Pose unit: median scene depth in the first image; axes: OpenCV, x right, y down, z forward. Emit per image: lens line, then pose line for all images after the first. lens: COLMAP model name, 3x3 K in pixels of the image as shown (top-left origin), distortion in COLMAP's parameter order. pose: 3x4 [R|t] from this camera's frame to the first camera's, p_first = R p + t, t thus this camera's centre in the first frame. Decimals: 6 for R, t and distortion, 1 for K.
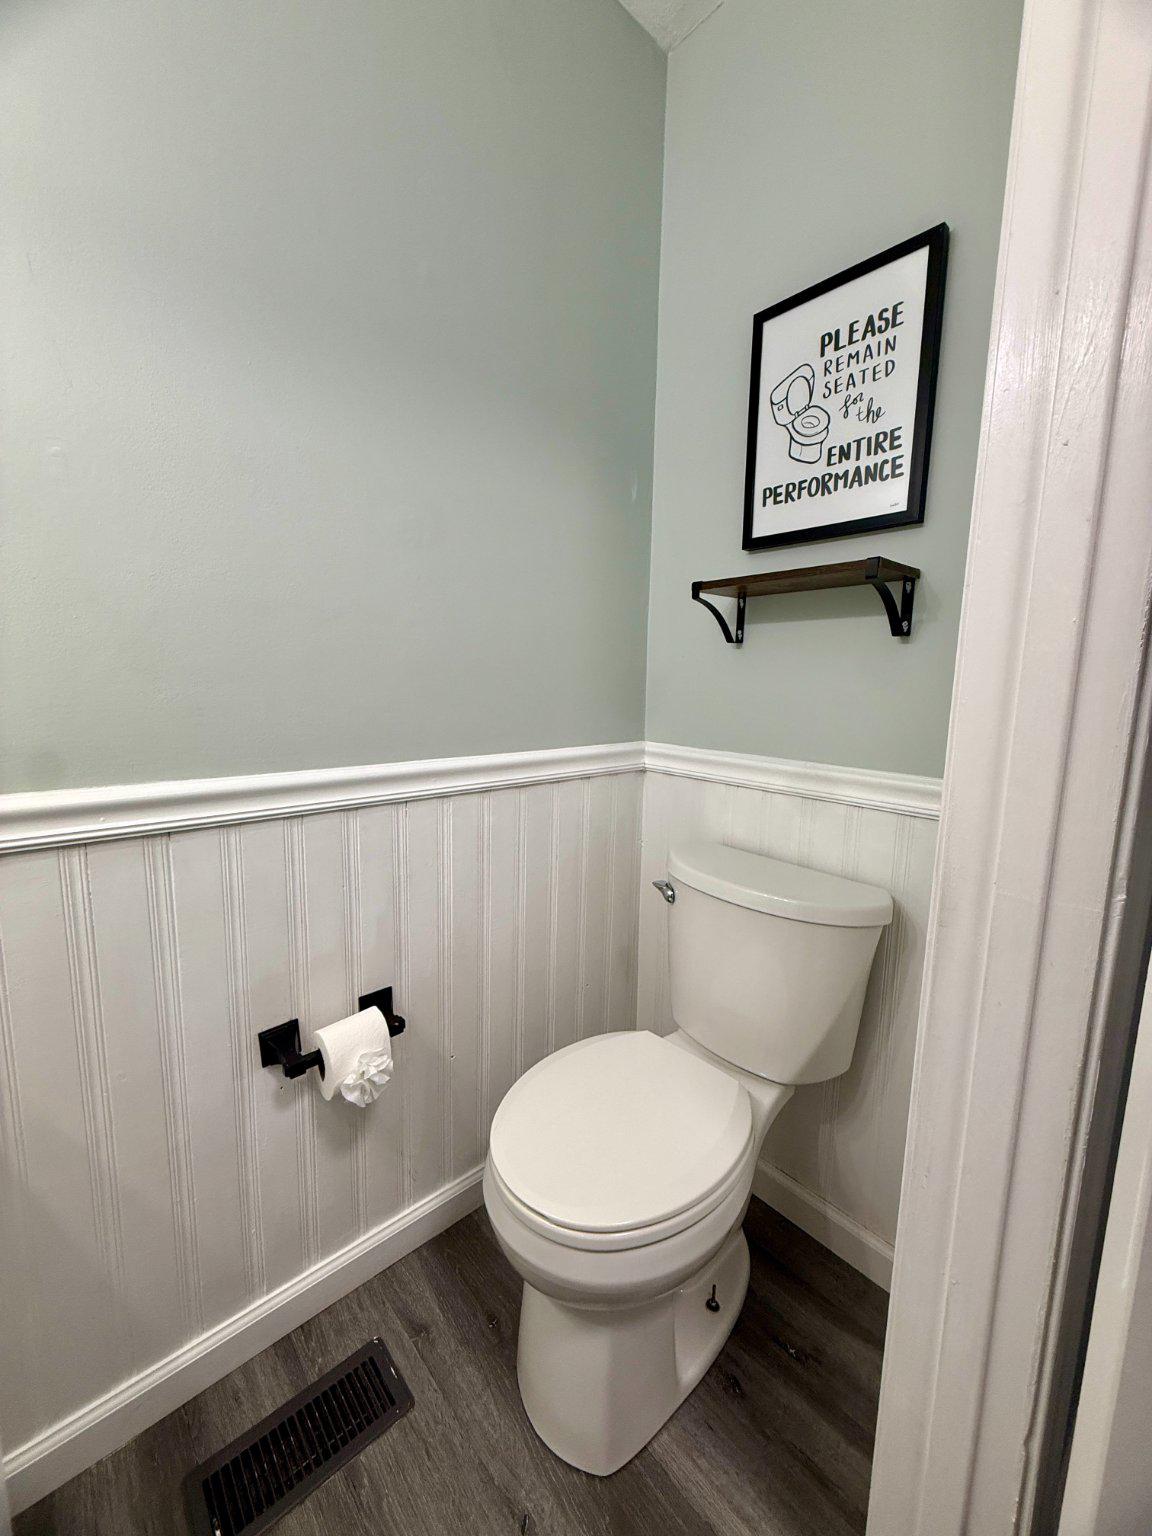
lens RADIAL K [[614.6, 0, 576.0], [0, 614.6, 768.0], [0, 0, 1]] dist [0.010643, -0.000398]
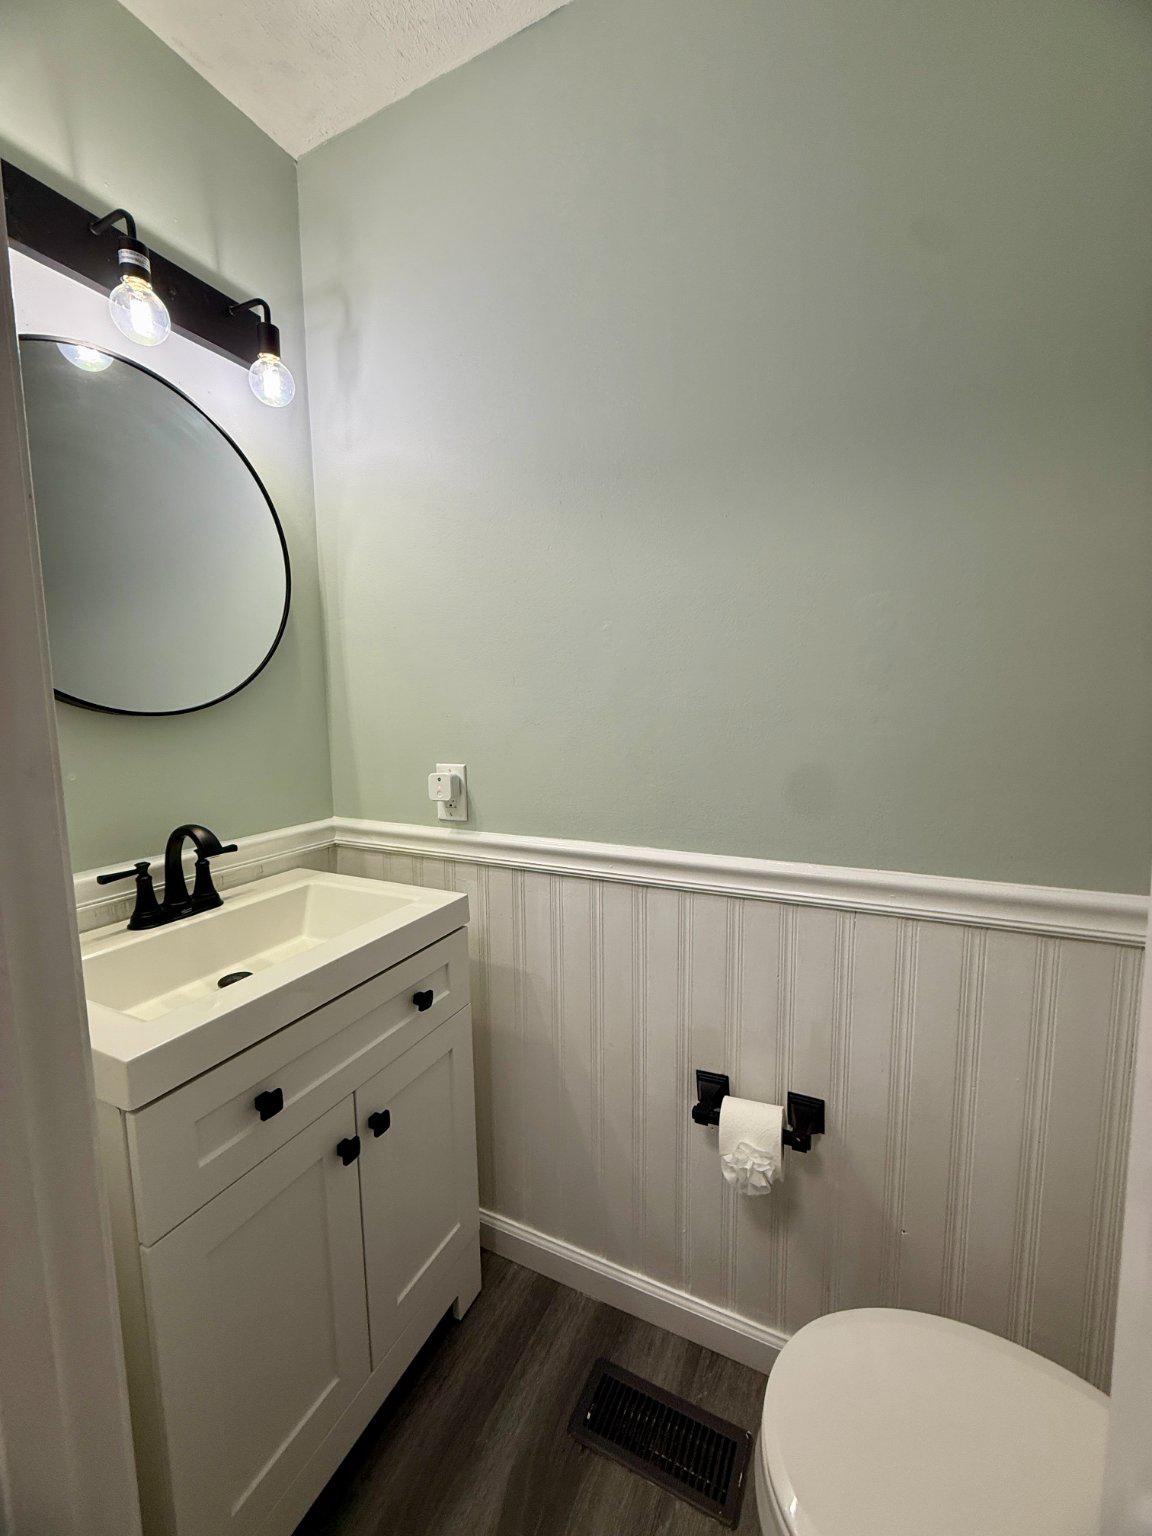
lens RADIAL K [[614.6, 0, 576.0], [0, 614.6, 768.0], [0, 0, 1]] dist [0.010643, -0.000398]
pose [[0.379124, 0.081957, -0.921709, 0.436882], [-0.118965, 0.992121, 0.039285, -0.159429], [0.917667, 0.094757, 0.385887, 0.280266]]
